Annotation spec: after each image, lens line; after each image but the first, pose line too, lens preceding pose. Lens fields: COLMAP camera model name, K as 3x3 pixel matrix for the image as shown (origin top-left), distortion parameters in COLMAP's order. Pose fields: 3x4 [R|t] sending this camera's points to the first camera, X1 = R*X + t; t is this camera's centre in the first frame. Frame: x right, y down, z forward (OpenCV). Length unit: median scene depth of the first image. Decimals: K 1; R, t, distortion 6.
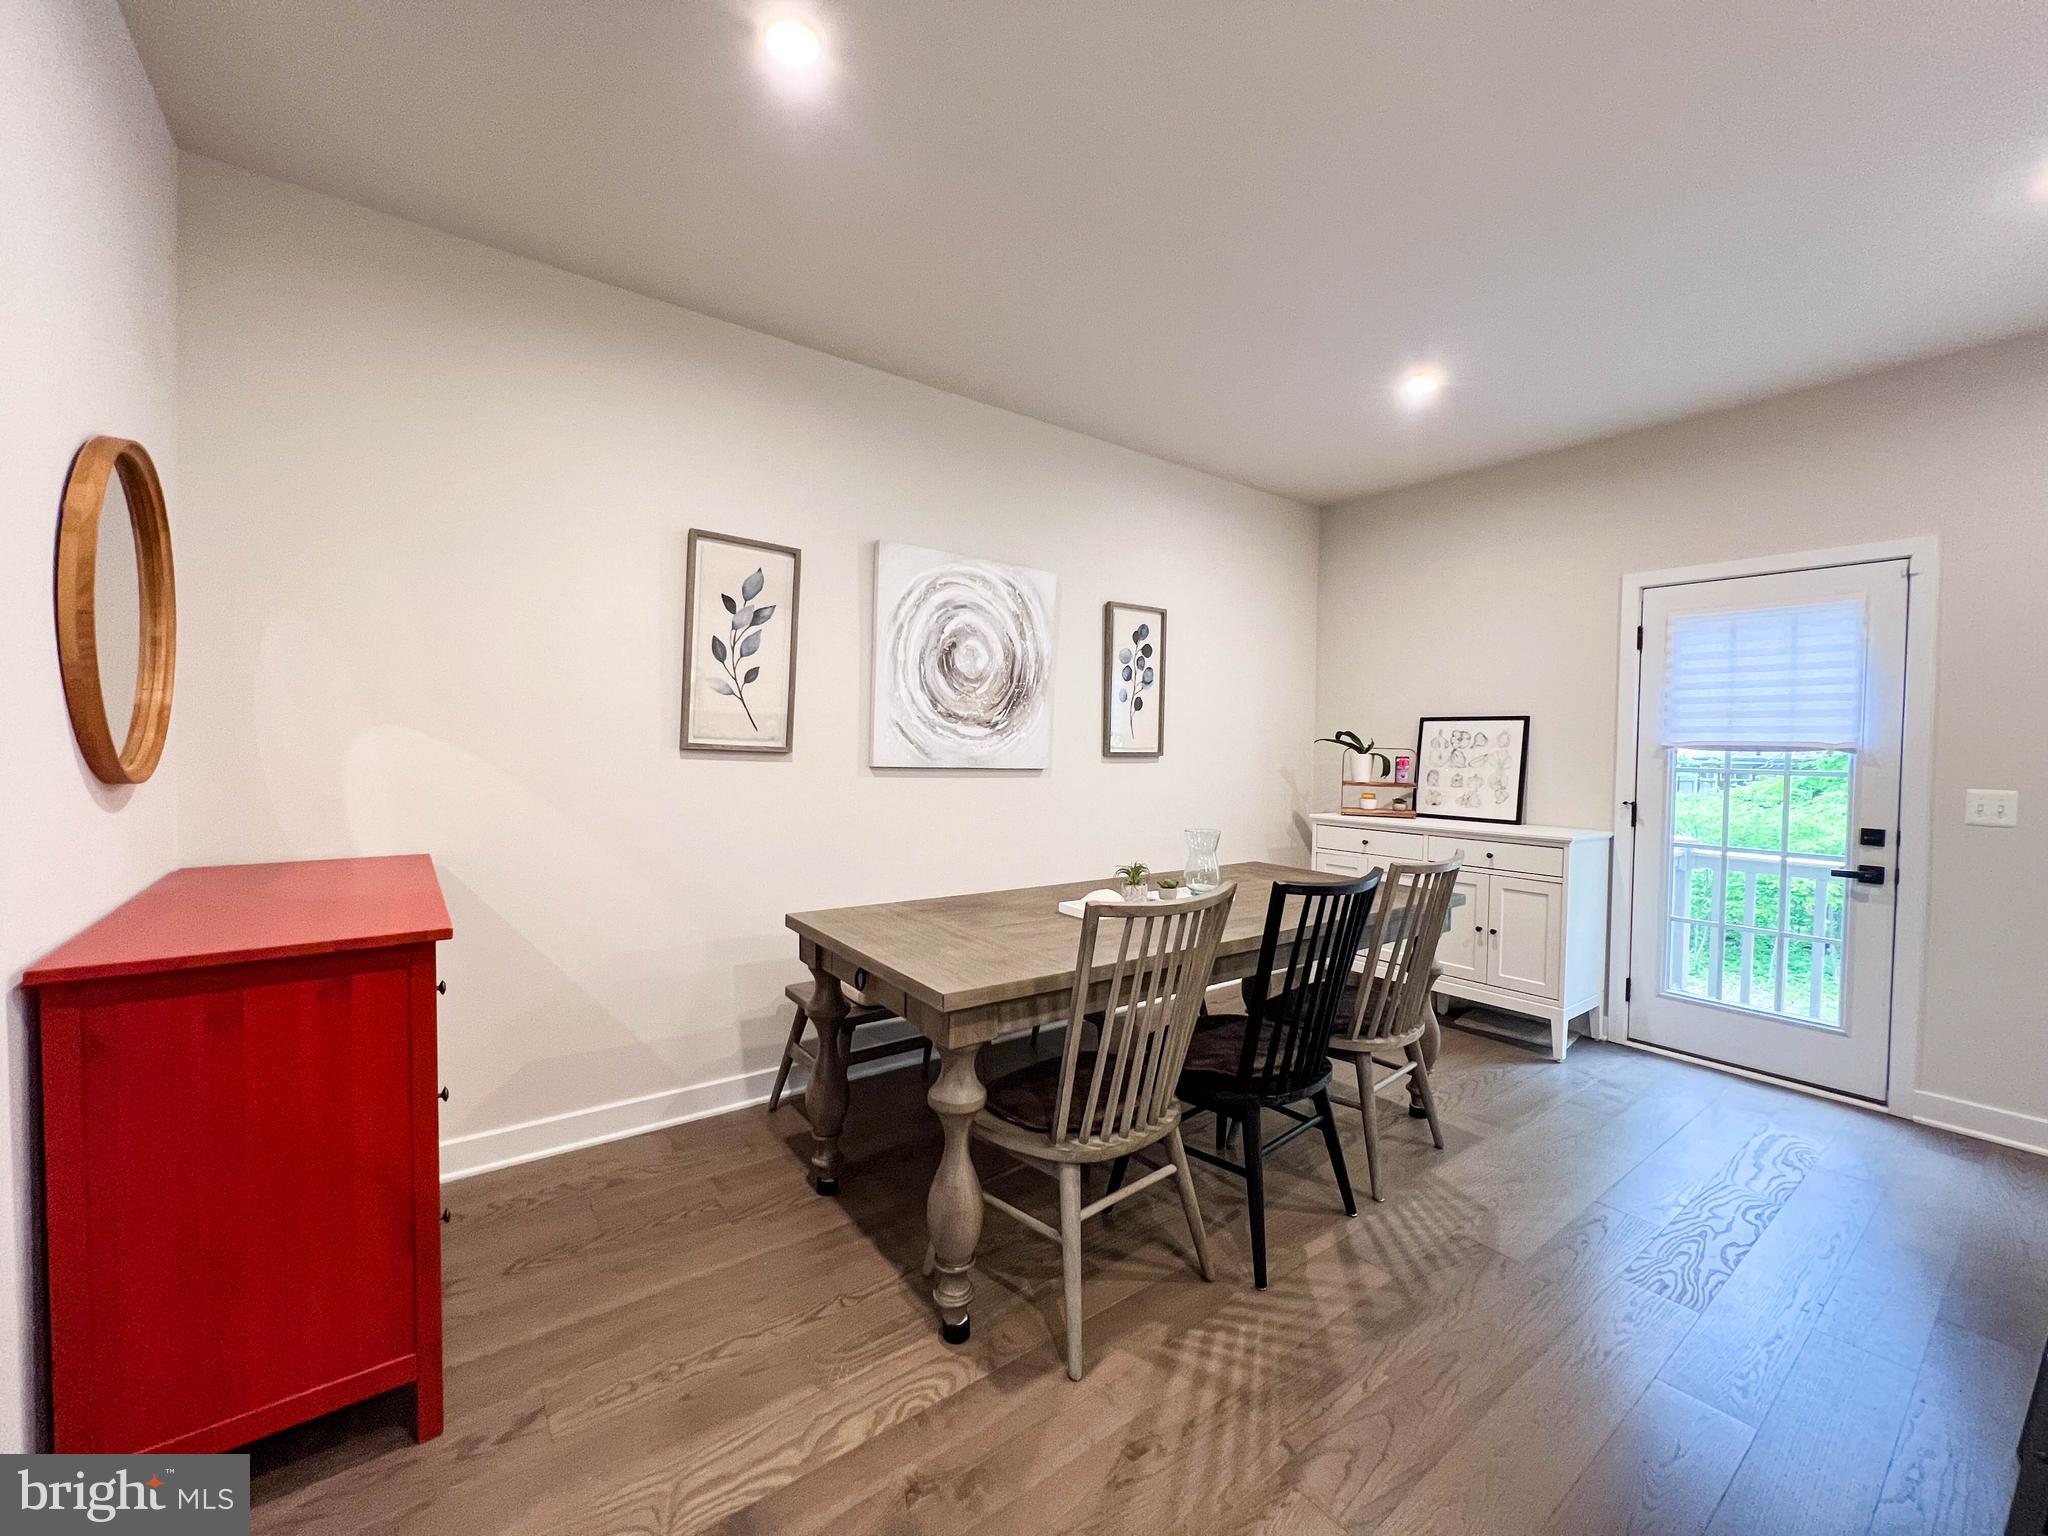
lens RADIAL K [[820.8, 0, 1019.0], [0, 820.8, 763.5], [0, 0, 1]] dist [0.000454, -0.000337]
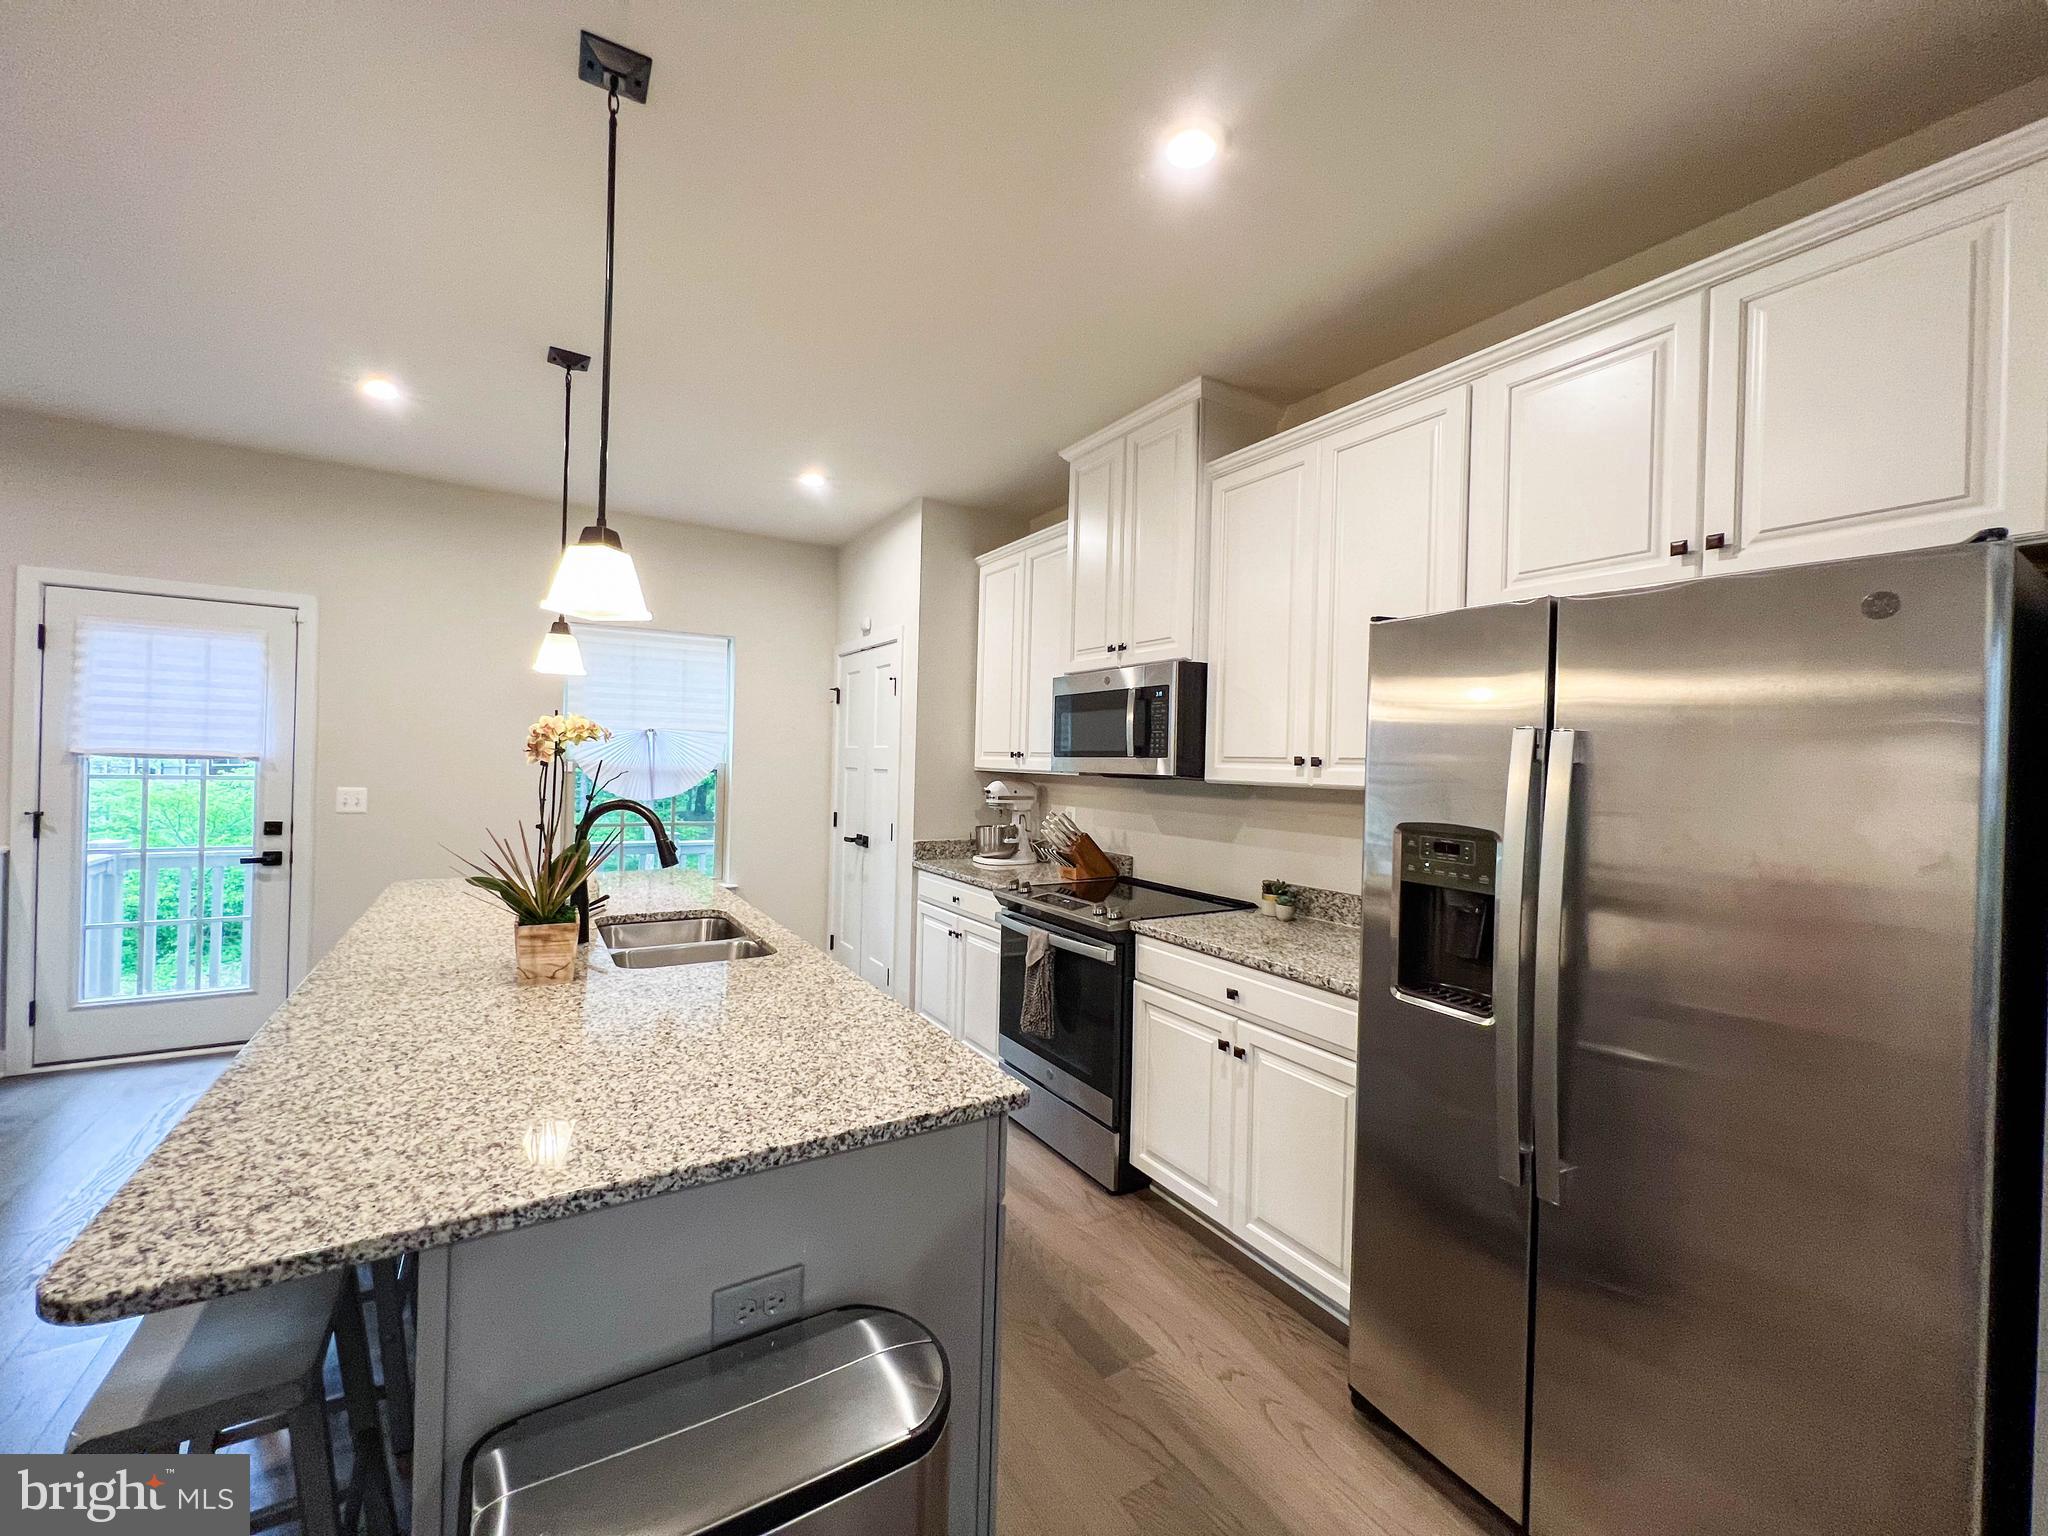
lens RADIAL K [[820.8, 0, 1019.0], [0, 820.8, 763.5], [0, 0, 1]] dist [0.000454, -0.000337]
pose [[0.091872, -0.015368, 0.995652, -0.084750], [-0.005499, 0.999858, 0.015941, -0.031481], [-0.995756, -0.006940, 0.091774, -0.218316]]
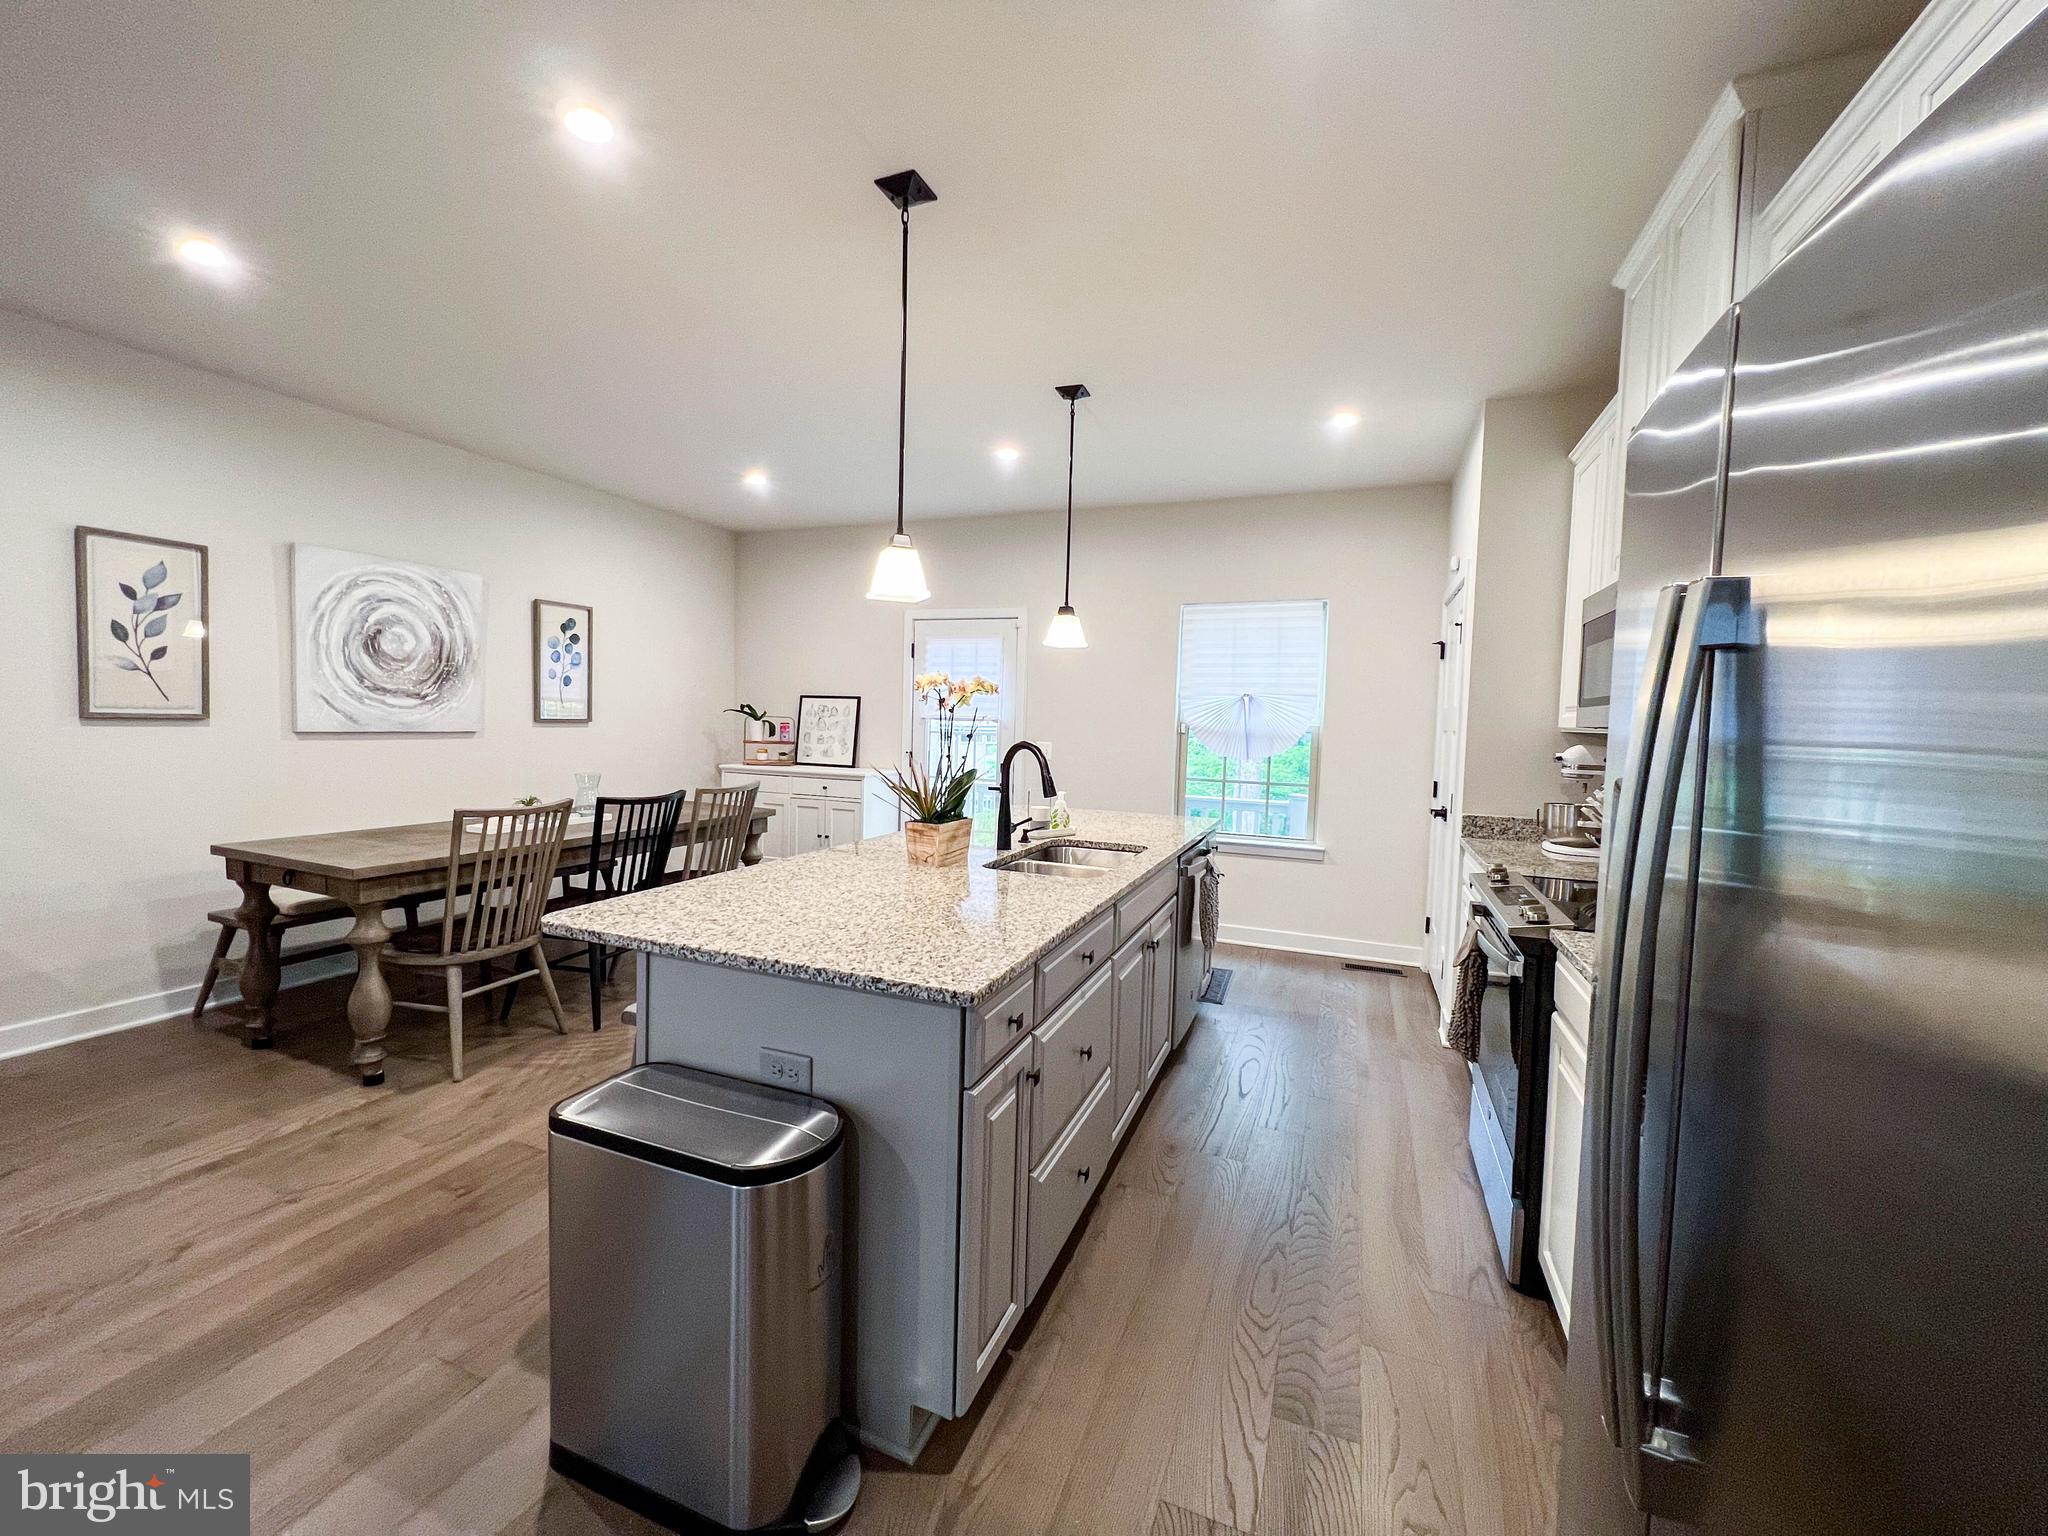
lens RADIAL K [[824.3, 0, 1017.7], [0, 824.3, 762.7], [0, 0, 1]] dist [0.000040, 0.000213]
pose [[0.859947, -0.021327, 0.509938, 0.109716], [-0.002256, 0.998958, 0.045585, -0.006561], [-0.510378, -0.040351, 0.859003, -0.557066]]
